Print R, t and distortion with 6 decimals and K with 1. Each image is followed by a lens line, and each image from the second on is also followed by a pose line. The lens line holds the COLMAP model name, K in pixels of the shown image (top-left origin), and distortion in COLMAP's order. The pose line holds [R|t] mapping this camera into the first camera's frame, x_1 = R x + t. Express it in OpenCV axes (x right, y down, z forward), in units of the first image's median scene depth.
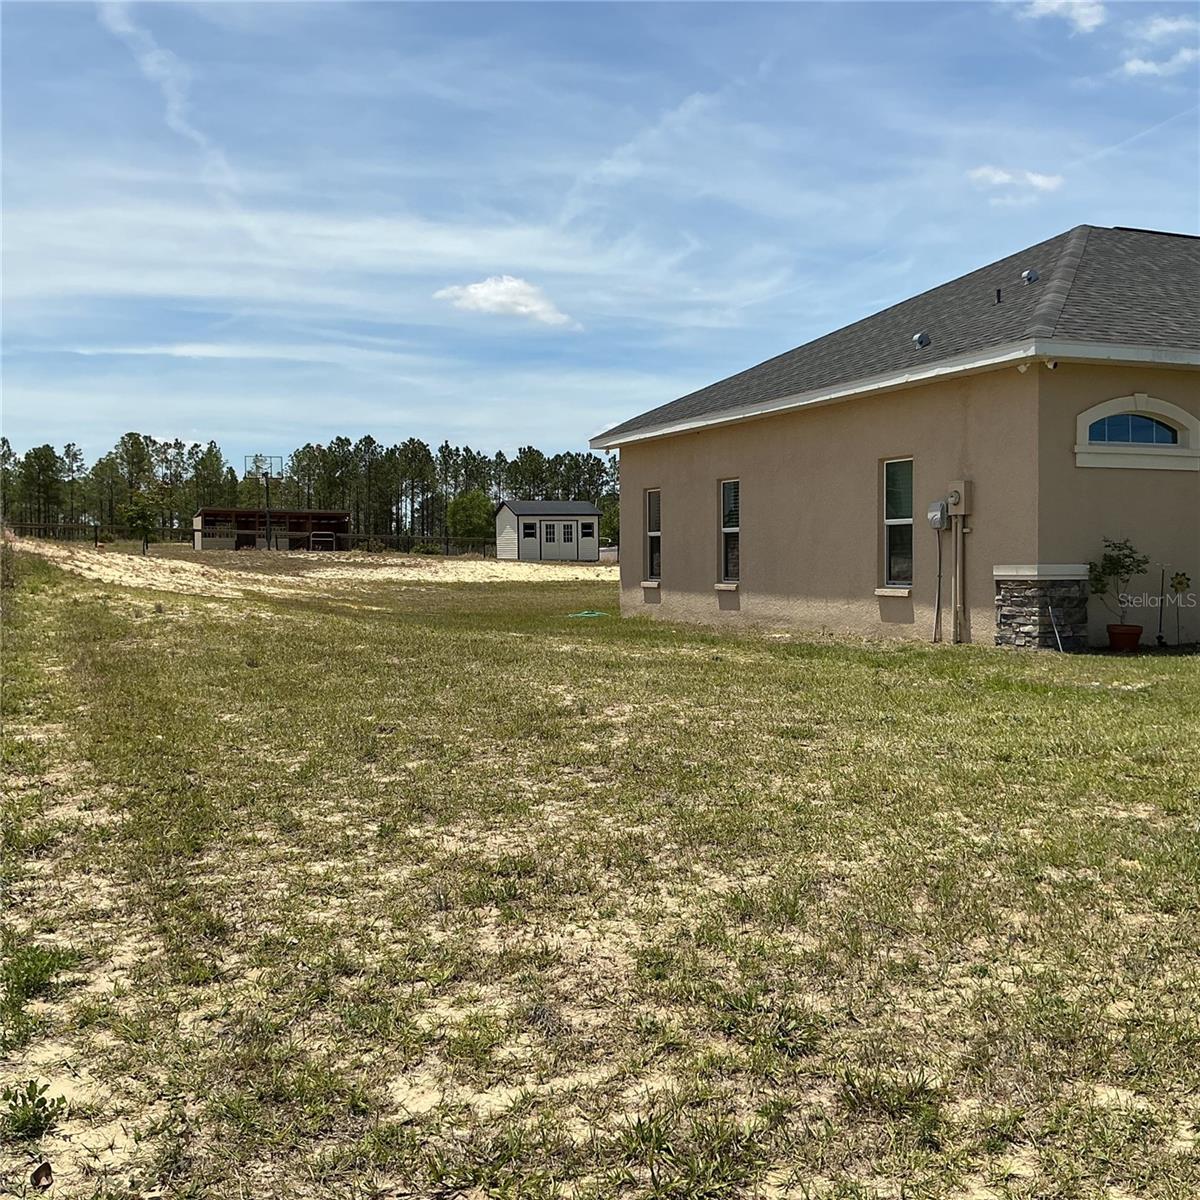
lens RADIAL K [[1361.9, 0, 600.0], [0, 1361.9, 600.0], [0, 0, 1]] dist [0.144576, -0.325819]
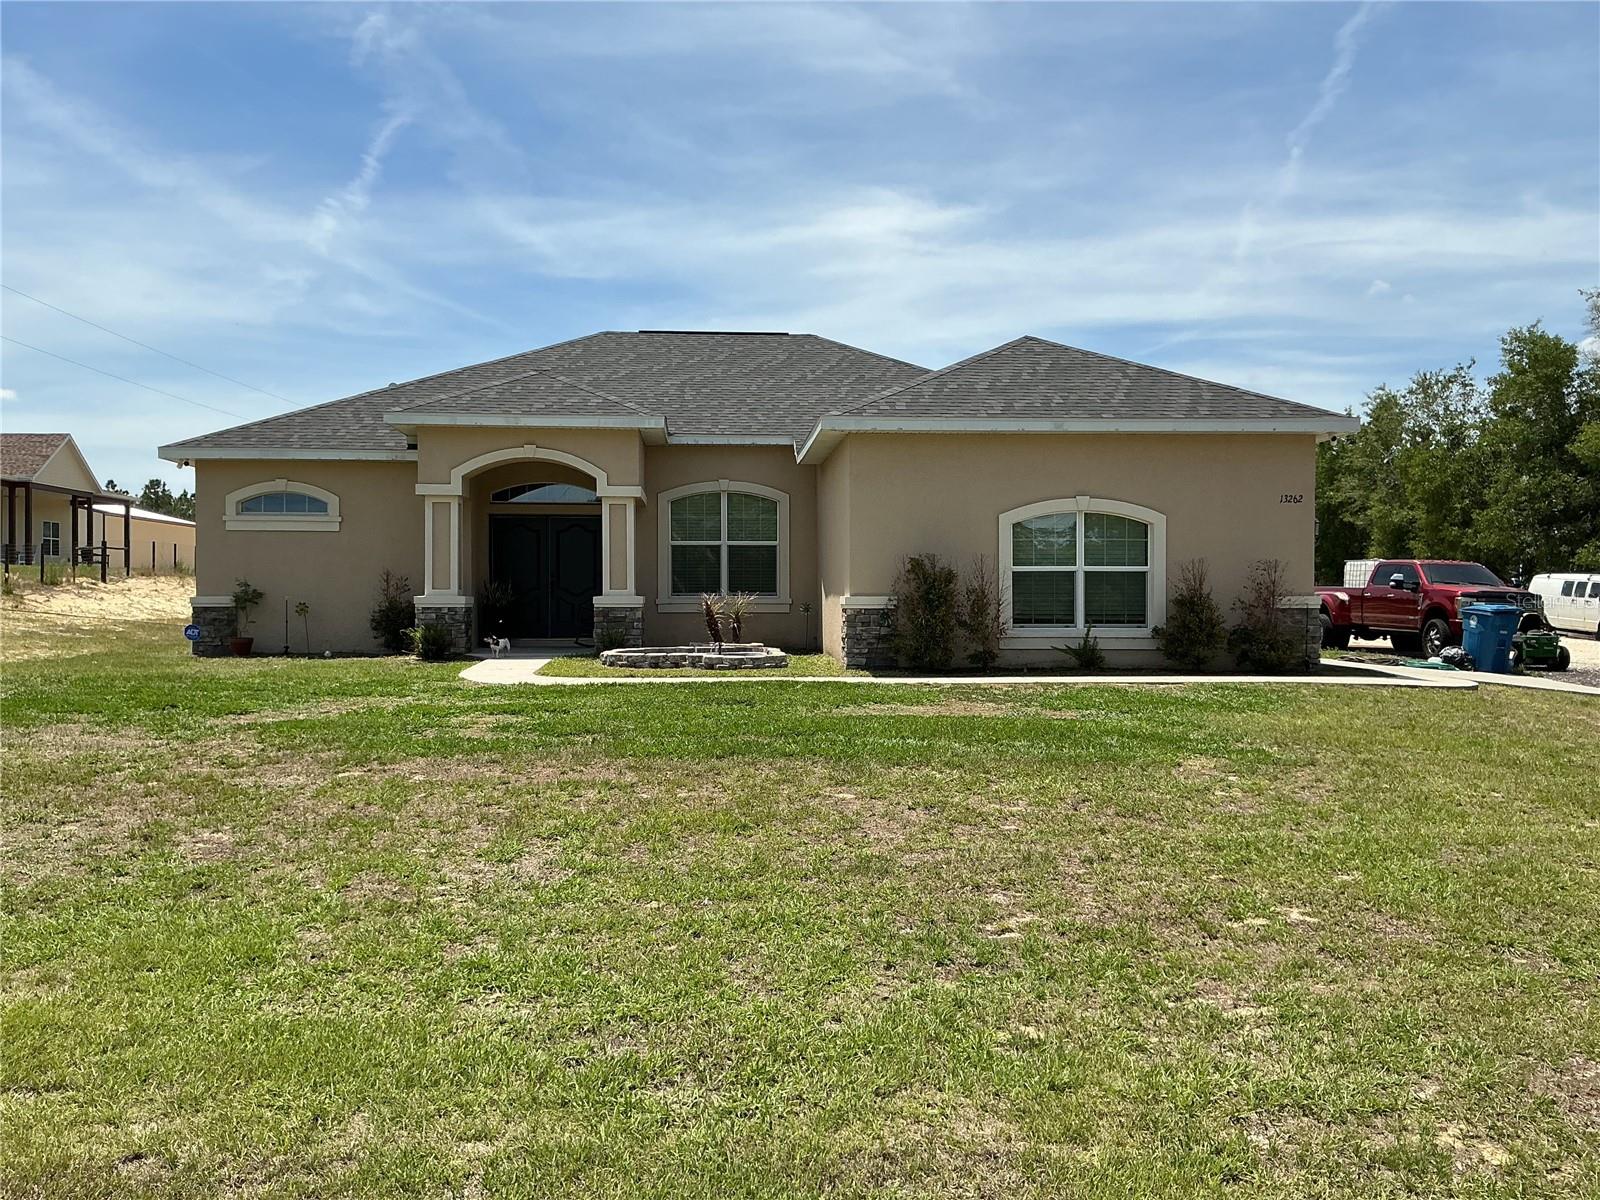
lens RADIAL K [[1341.6, 0, 800.0], [0, 1341.6, 600.0], [0, 0, 1]] dist [0.146008, -0.313988]
pose [[0.944044, 0.006838, -0.329747, 1.304895], [-0.014755, 0.999660, -0.021511, 0.000354], [0.329488, 0.025173, 0.943824, -0.158508]]
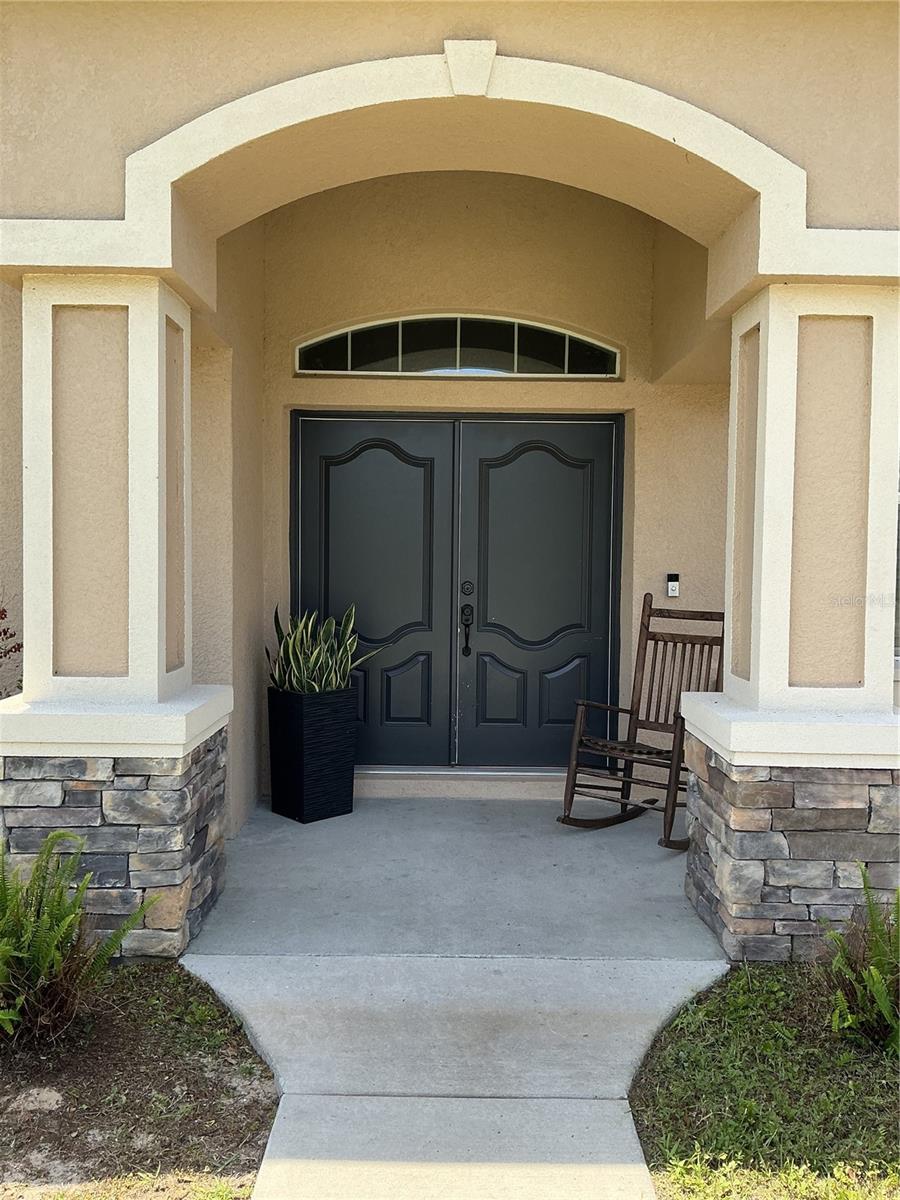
lens RADIAL K [[1006.2, 0, 450.0], [0, 1006.2, 600.0], [0, 0, 1]] dist [0.146008, -0.313988]
pose [[0.921598, 0.034609, -0.386599, 0.720356], [-0.029817, 0.999386, 0.018388, -0.056443], [0.386998, -0.005420, 0.922065, 0.765008]]
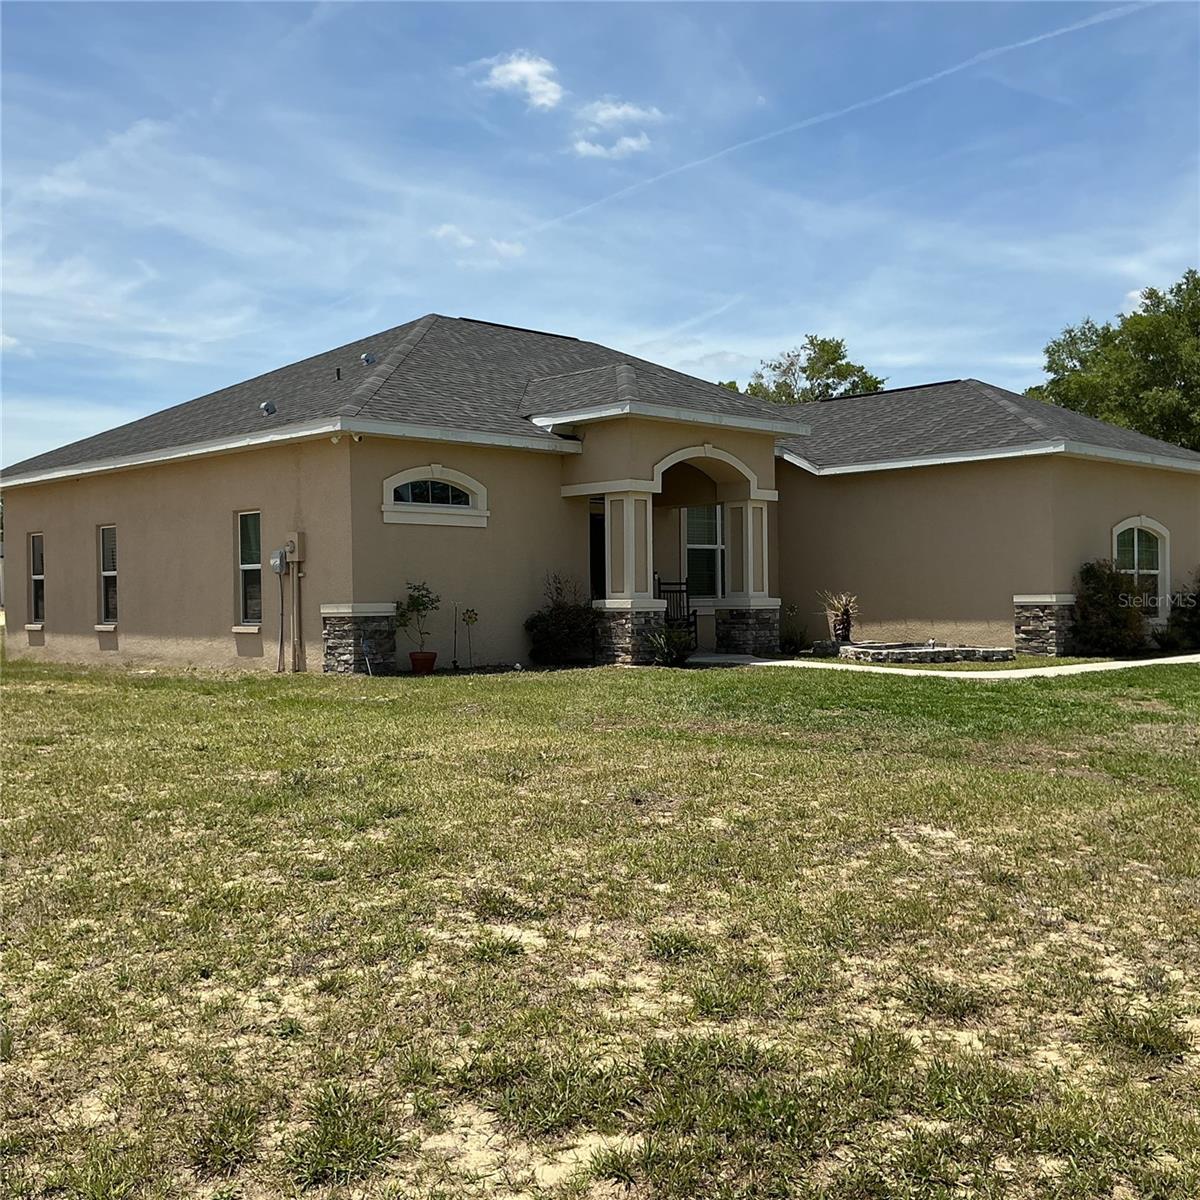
lens RADIAL K [[1361.9, 0, 600.0], [0, 1361.9, 600.0], [0, 0, 1]] dist [0.144576, -0.325819]
pose [[0.926569, -0.006181, 0.376074, 0.064235], [0.018369, 0.999415, -0.028832, 0.008717], [-0.375676, 0.033623, 0.926141, -0.168129]]
